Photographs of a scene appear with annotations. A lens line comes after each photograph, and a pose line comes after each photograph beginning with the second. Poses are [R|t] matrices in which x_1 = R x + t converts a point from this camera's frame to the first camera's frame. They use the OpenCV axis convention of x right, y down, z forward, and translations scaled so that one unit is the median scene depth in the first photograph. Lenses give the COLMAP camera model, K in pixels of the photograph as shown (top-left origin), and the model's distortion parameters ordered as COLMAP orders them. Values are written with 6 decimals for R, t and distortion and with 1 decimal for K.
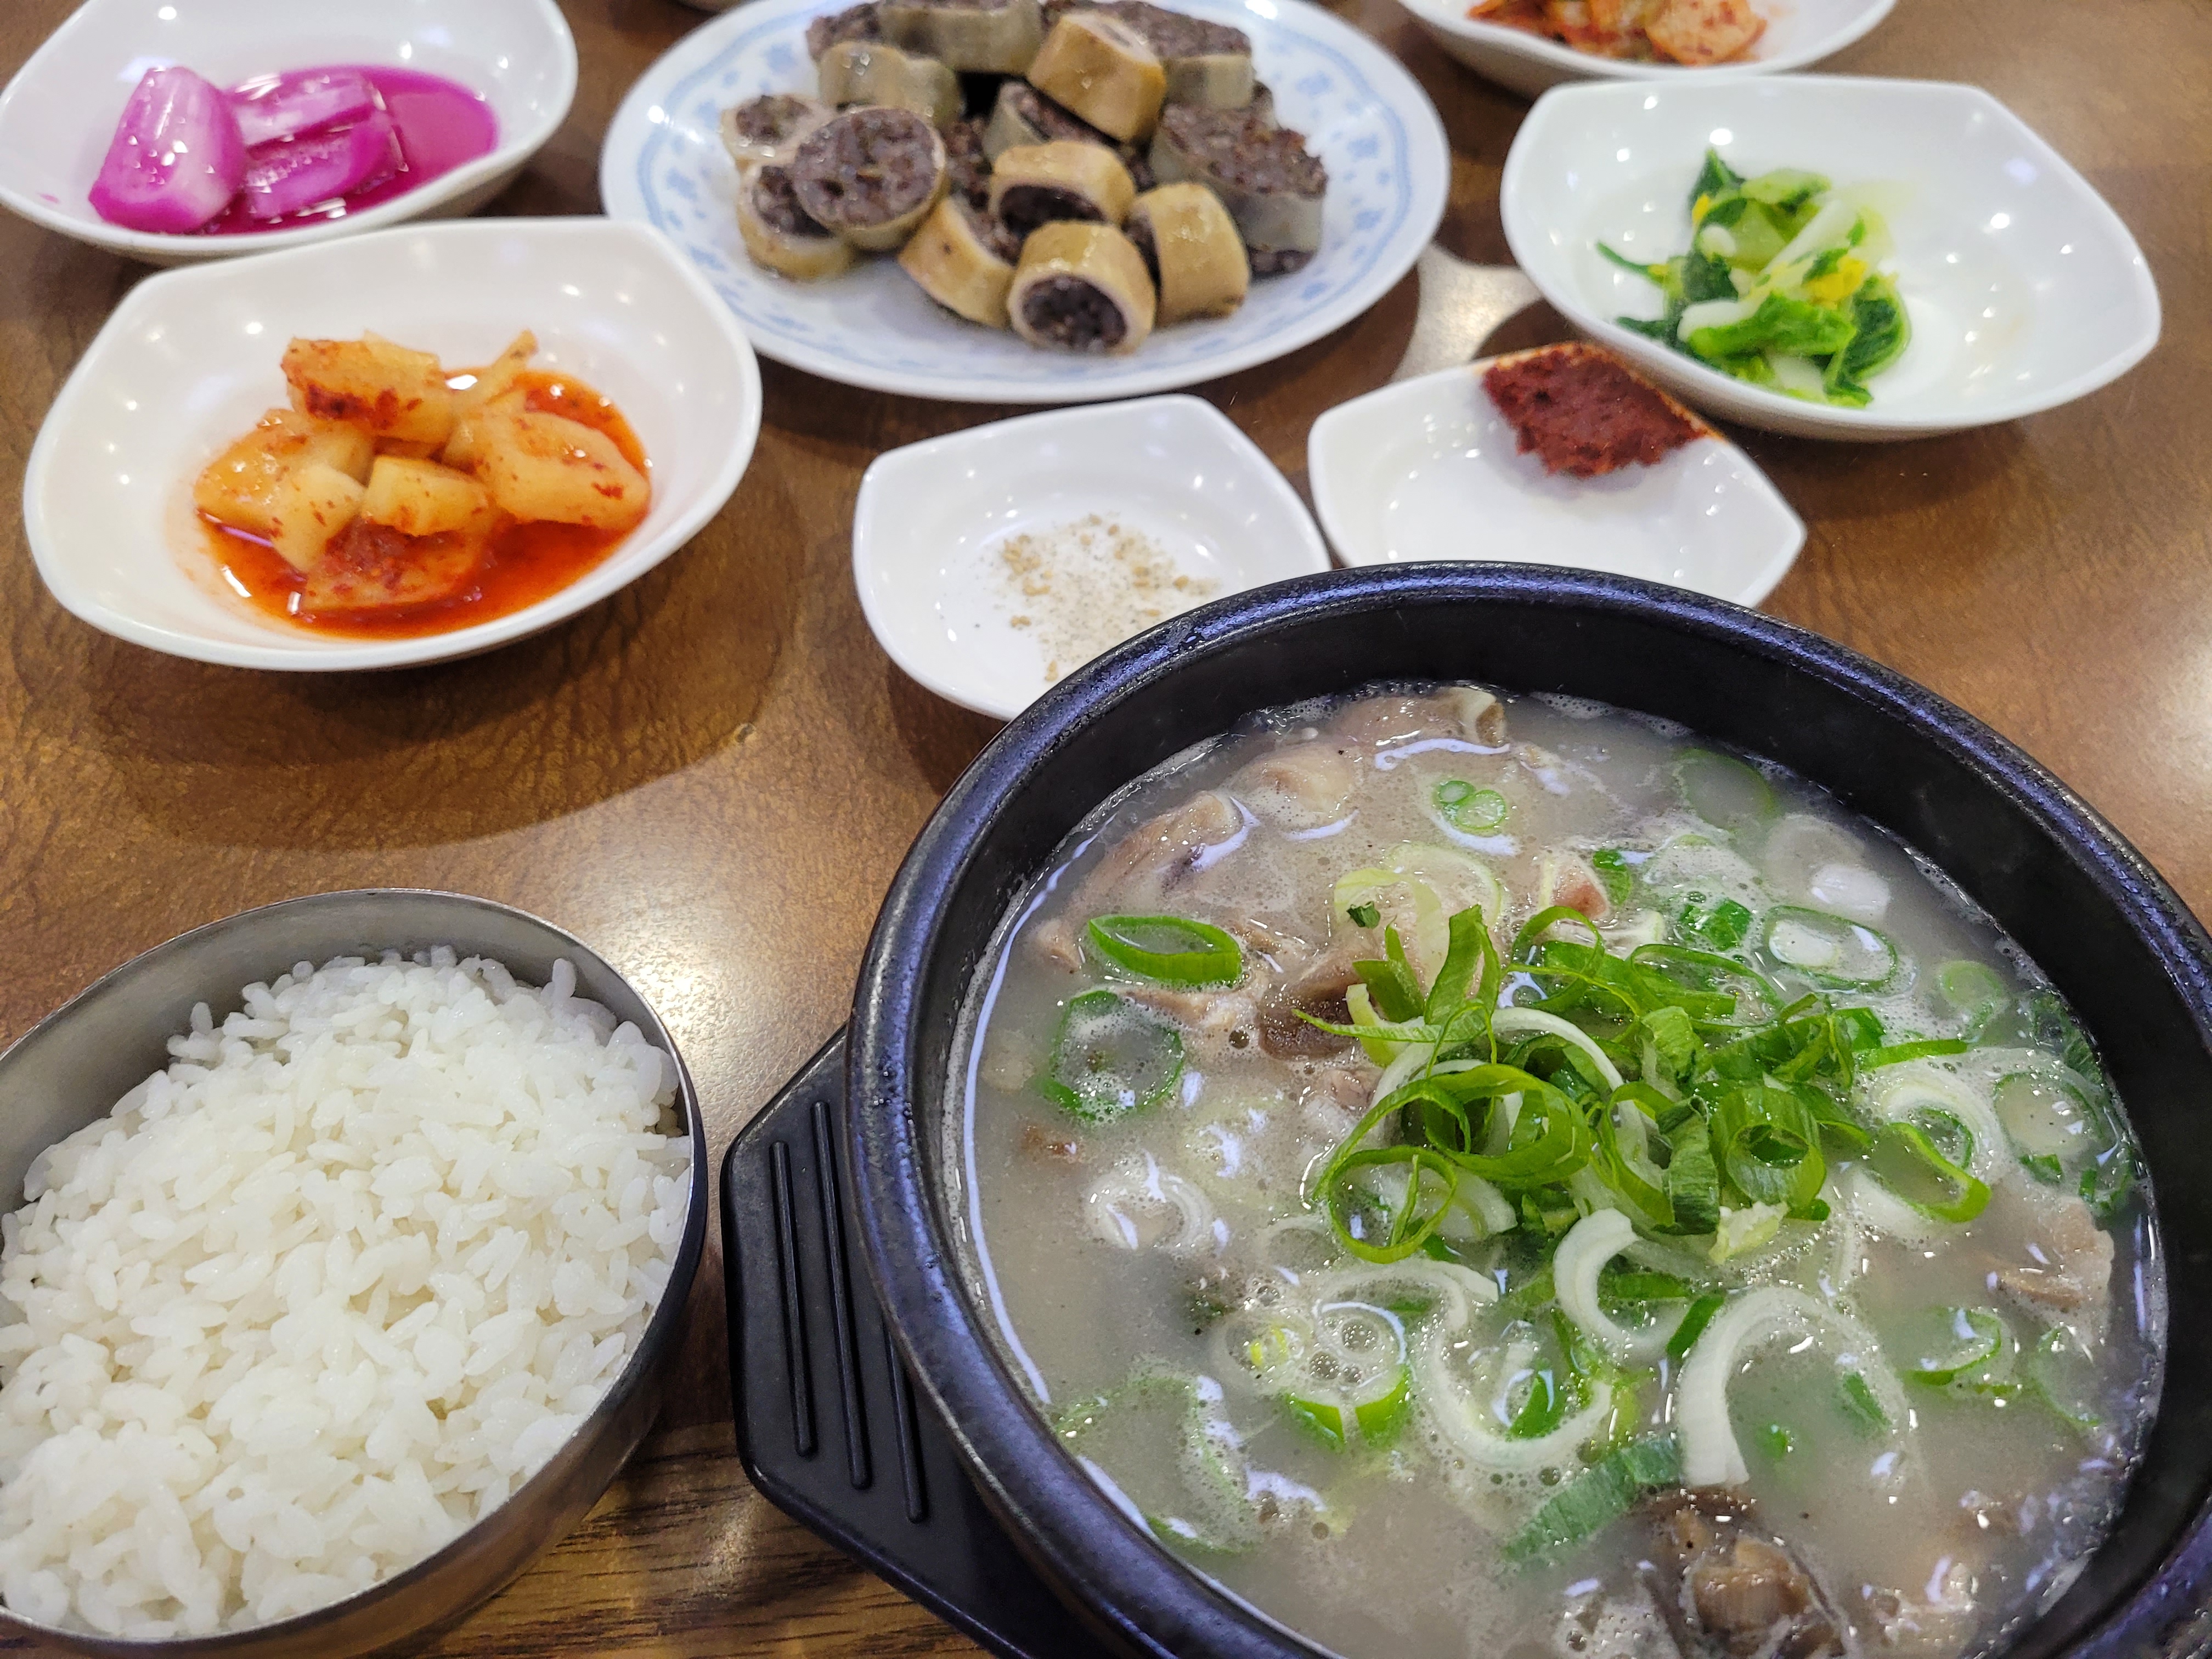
lens RADIAL K [[1680.4, 0, 1106.0], [0, 1680.4, 829.5], [0, 0, 1]] dist [-0.007092, -0.013297]
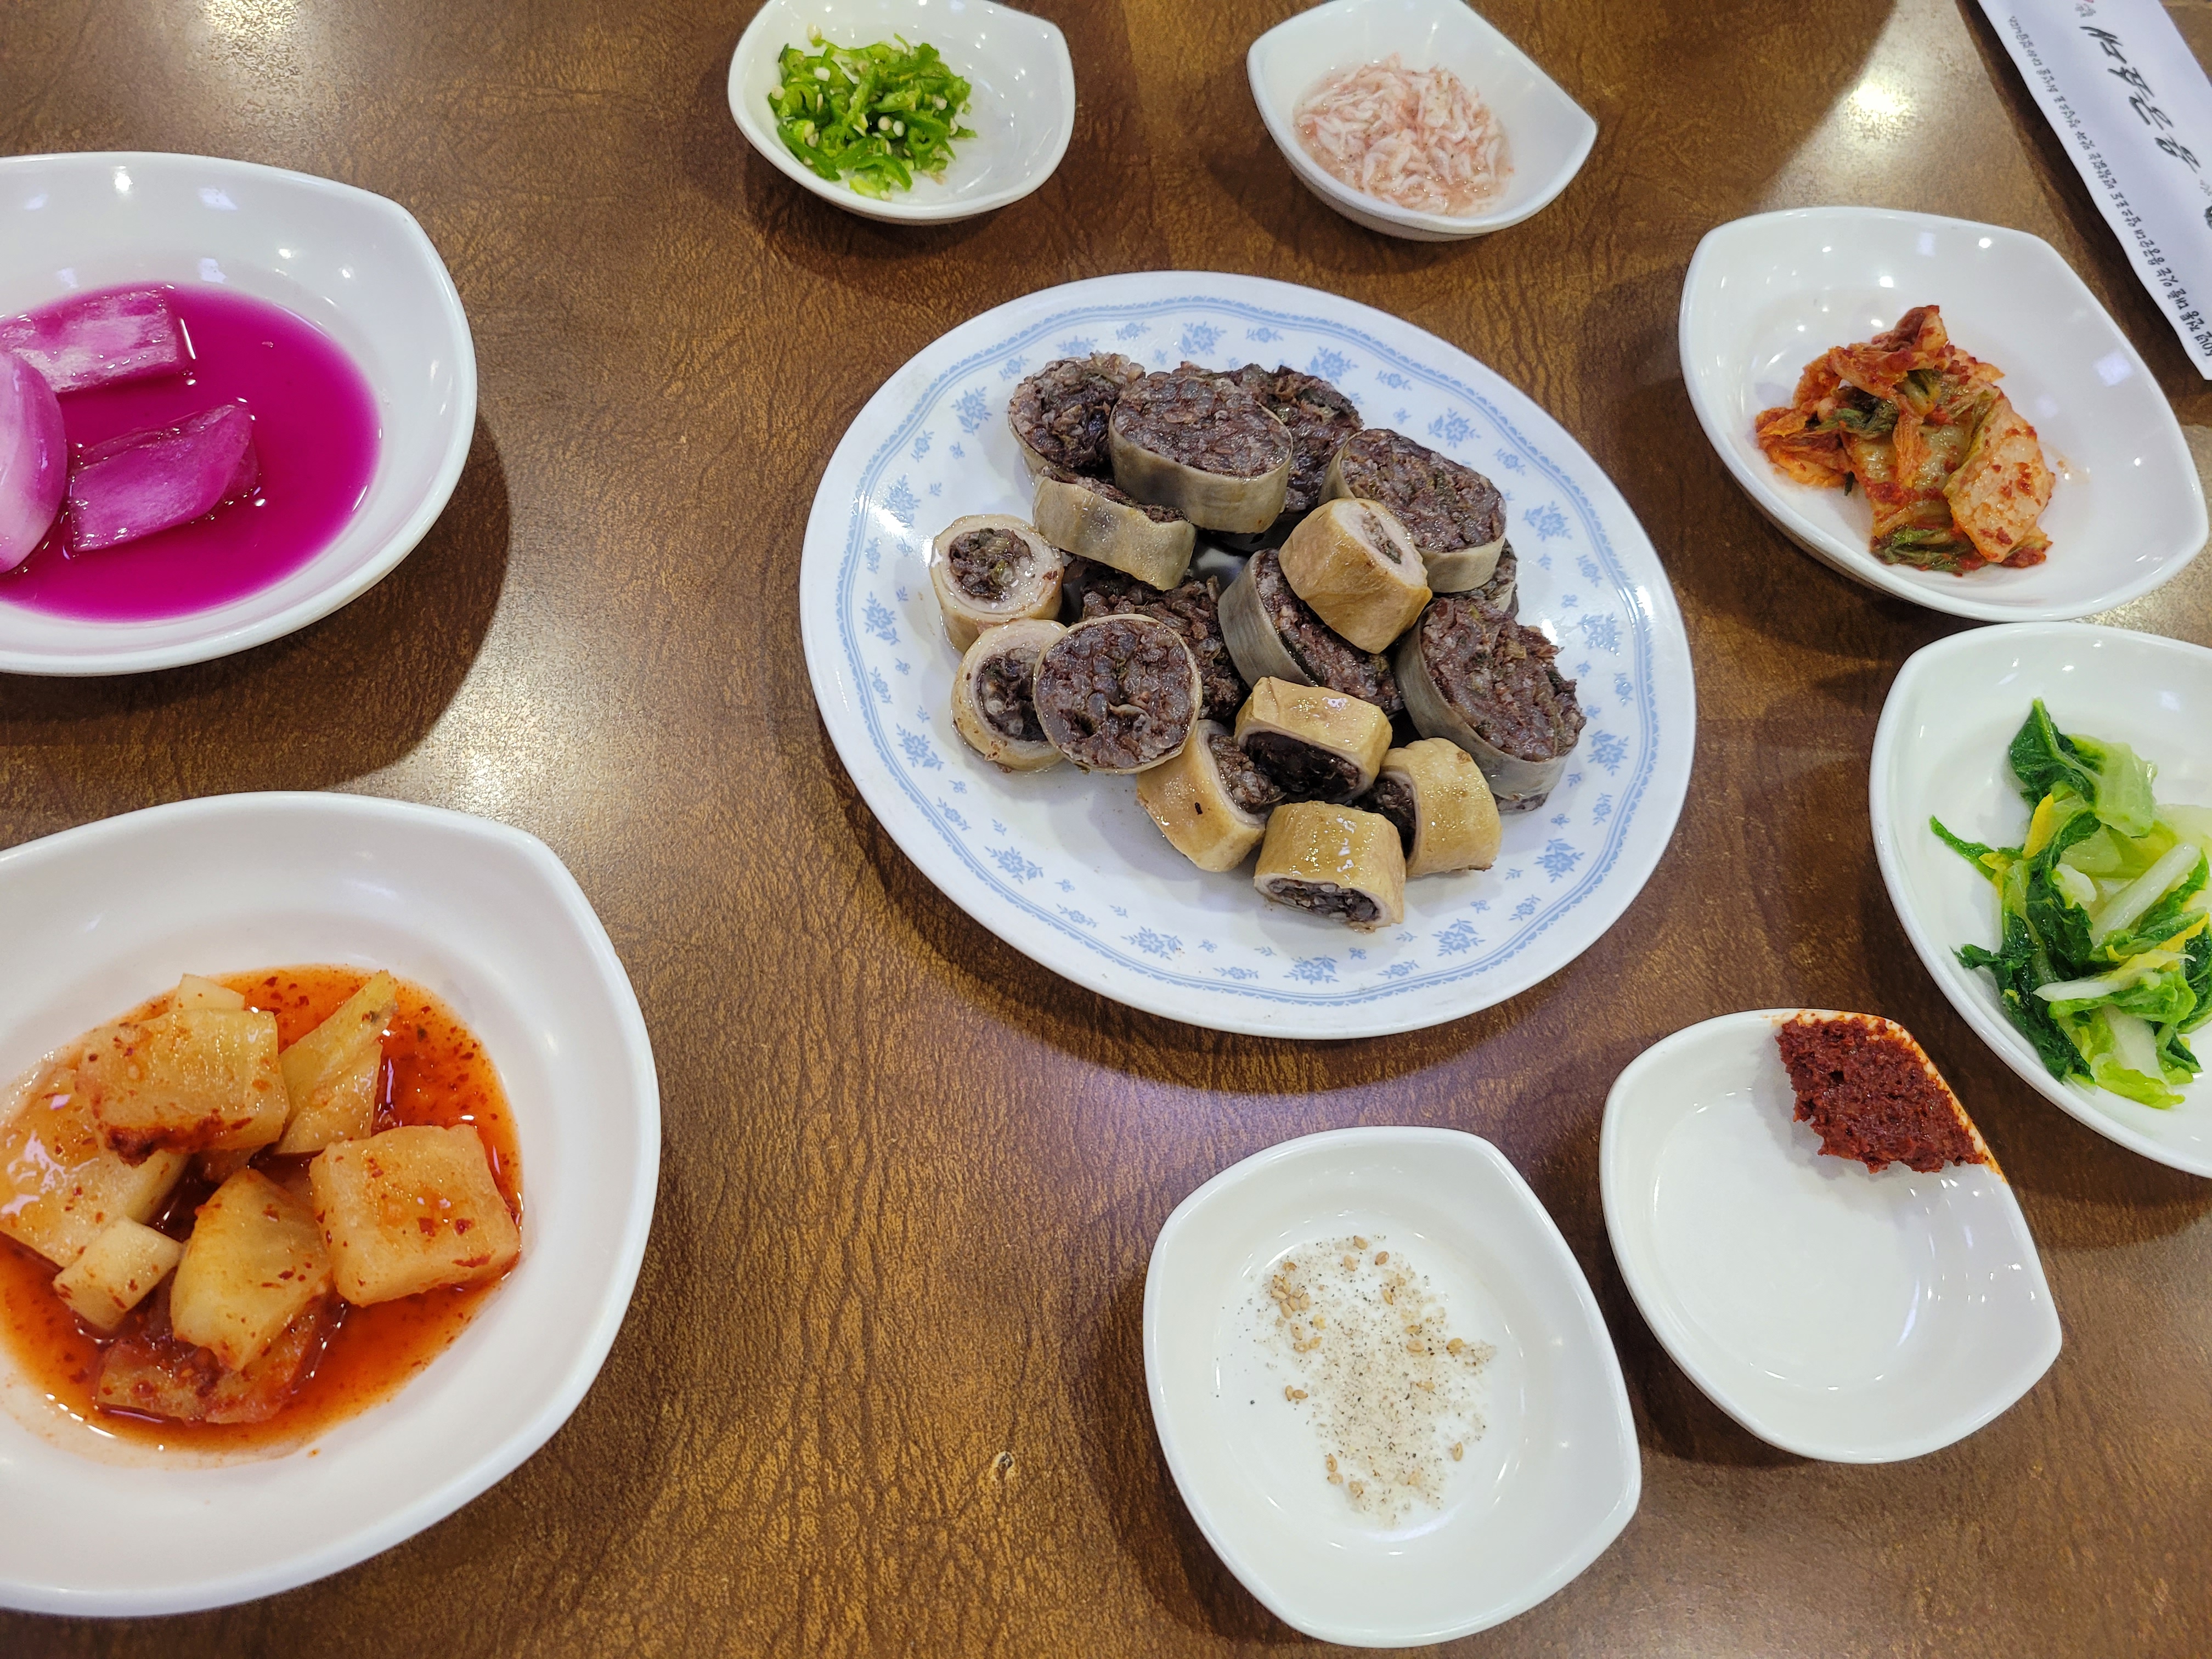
lens RADIAL K [[1659.2, 0, 1093.0], [0, 1659.2, 834.2], [0, 0, 1]] dist [0.016148, -0.035178]
pose [[0.988700, 0.093768, 0.116958, -0.314554], [-0.113148, 0.978589, 0.171932, -0.589503], [-0.098333, -0.183222, 0.978141, 0.134097]]
